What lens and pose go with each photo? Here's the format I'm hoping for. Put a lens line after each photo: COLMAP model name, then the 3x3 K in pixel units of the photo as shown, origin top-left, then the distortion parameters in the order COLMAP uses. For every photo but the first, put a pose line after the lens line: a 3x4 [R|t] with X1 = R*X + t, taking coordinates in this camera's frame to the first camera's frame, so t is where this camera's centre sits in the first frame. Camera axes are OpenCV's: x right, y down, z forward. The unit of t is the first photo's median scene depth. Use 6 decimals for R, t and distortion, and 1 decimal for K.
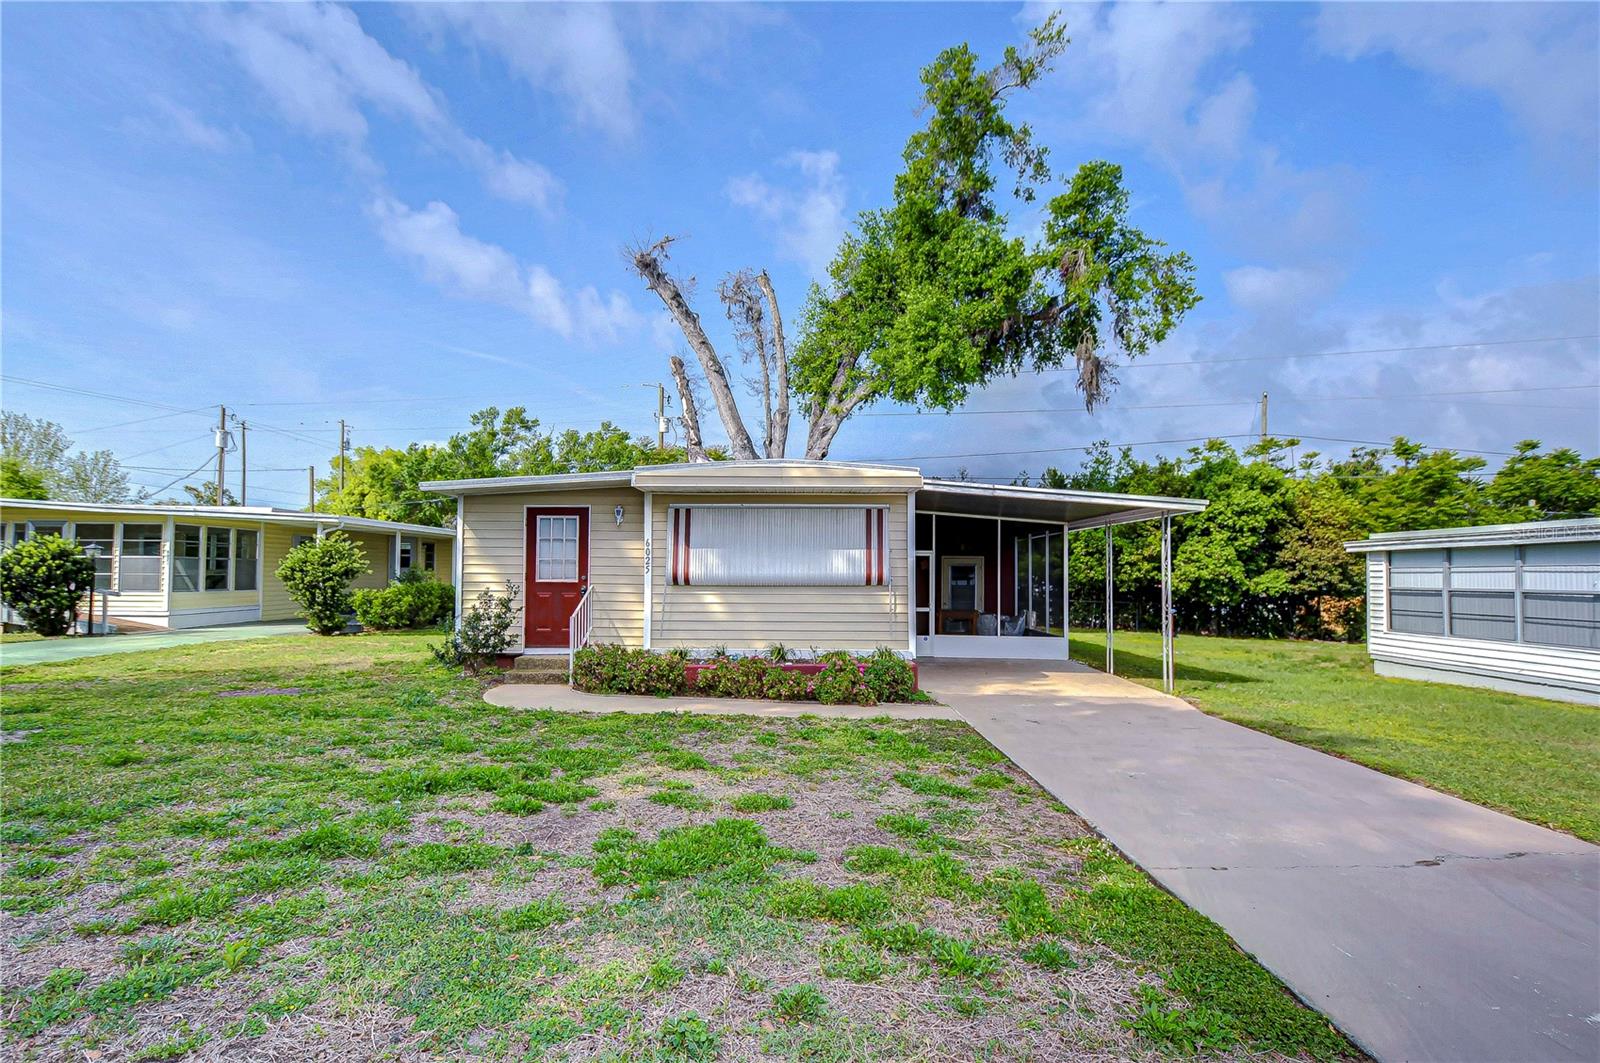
lens RADIAL K [[764.7, 0, 793.8], [0, 764.7, 551.6], [0, 0, 1]] dist [0.002241, -0.000362]
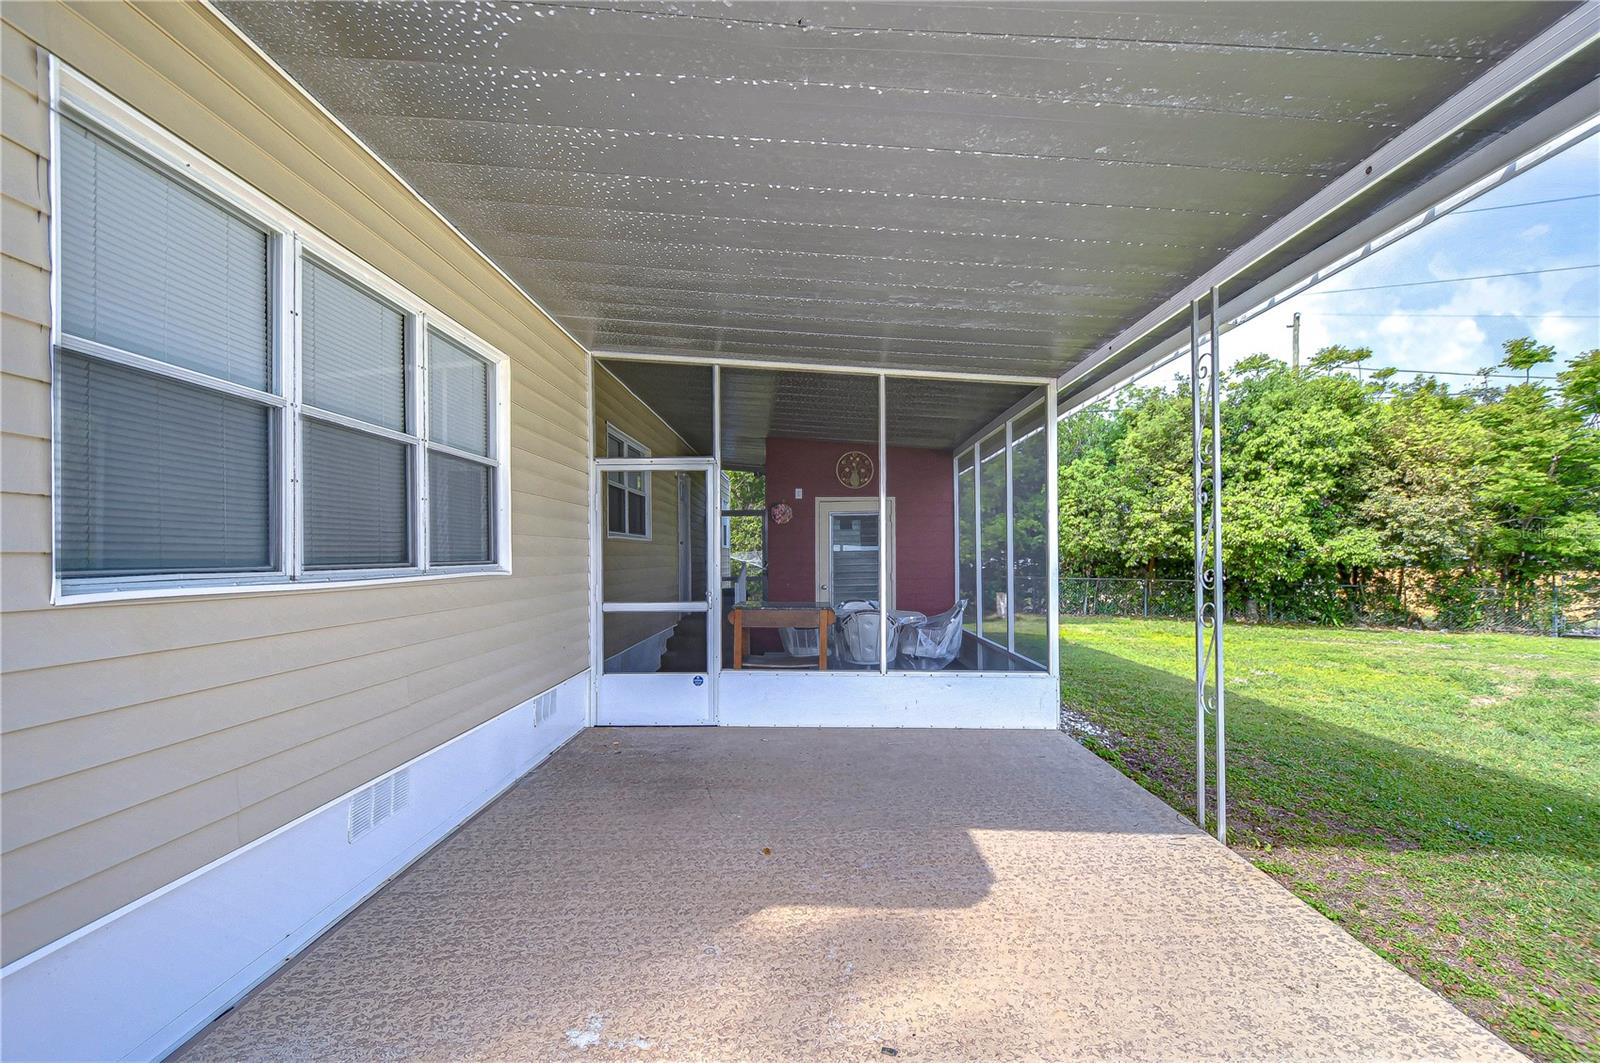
lens RADIAL K [[710.5, 0, 803.4], [0, 710.5, 552.8], [0, 0, 1]] dist [0.004050, -0.006040]
pose [[0.999848, -0.014895, 0.009096, 0.156435], [0.014688, 0.999643, 0.022335, 0.028192], [-0.009426, -0.022198, 0.999709, 0.443303]]
